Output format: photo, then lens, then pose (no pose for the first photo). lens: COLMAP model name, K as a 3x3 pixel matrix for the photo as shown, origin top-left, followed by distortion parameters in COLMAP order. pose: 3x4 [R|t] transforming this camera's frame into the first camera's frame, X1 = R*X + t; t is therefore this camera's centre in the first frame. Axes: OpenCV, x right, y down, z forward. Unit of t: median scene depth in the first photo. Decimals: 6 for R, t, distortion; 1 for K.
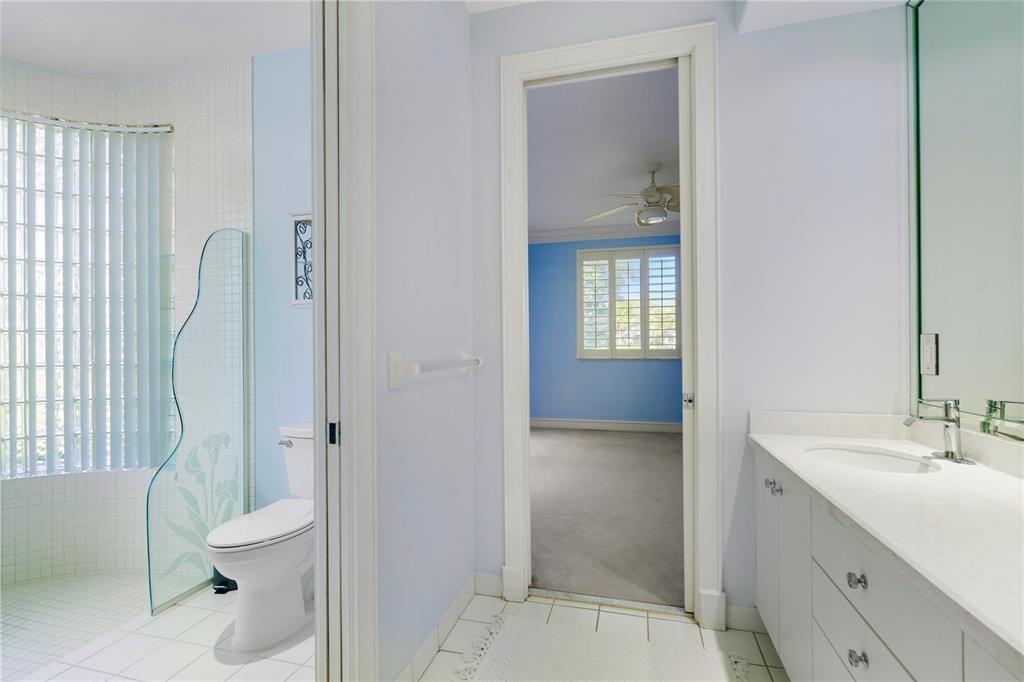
lens RADIAL K [[464.5, 0, 518.5], [0, 464.5, 344.5], [0, 0, 1]] dist [-0.003089, -0.000175]
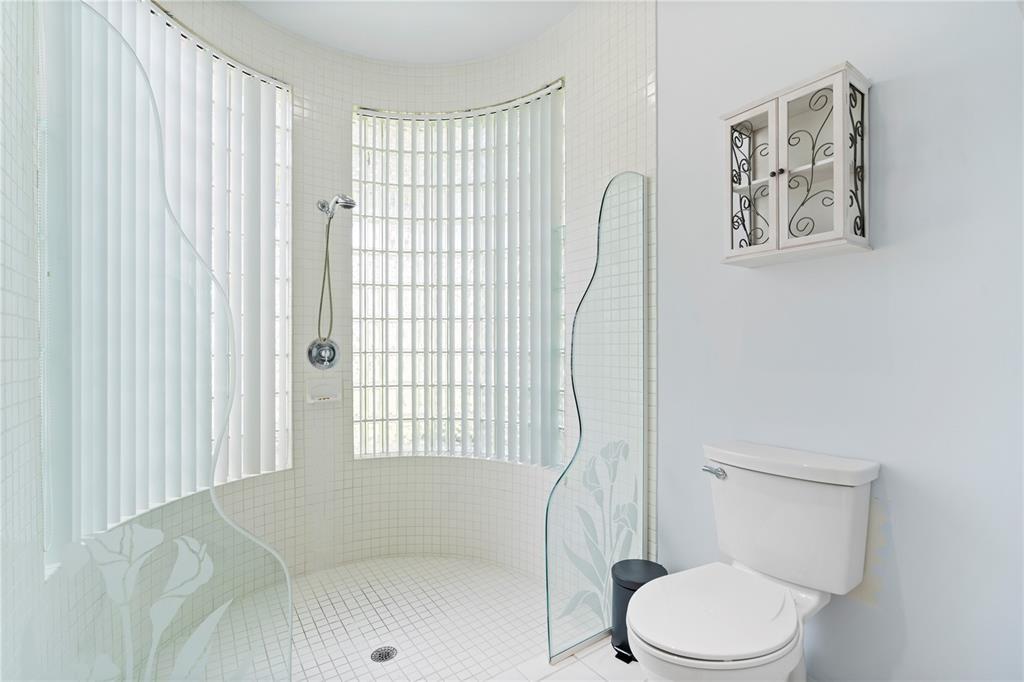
lens RADIAL K [[464.5, 0, 512.5], [0, 464.5, 344.9], [0, 0, 1]] dist [-0.003089, -0.000175]
pose [[0.764937, 0.002067, -0.644101, -0.259721], [-0.003515, 0.999993, -0.000966, 0.031368], [0.644095, 0.003003, 0.764940, 0.275078]]
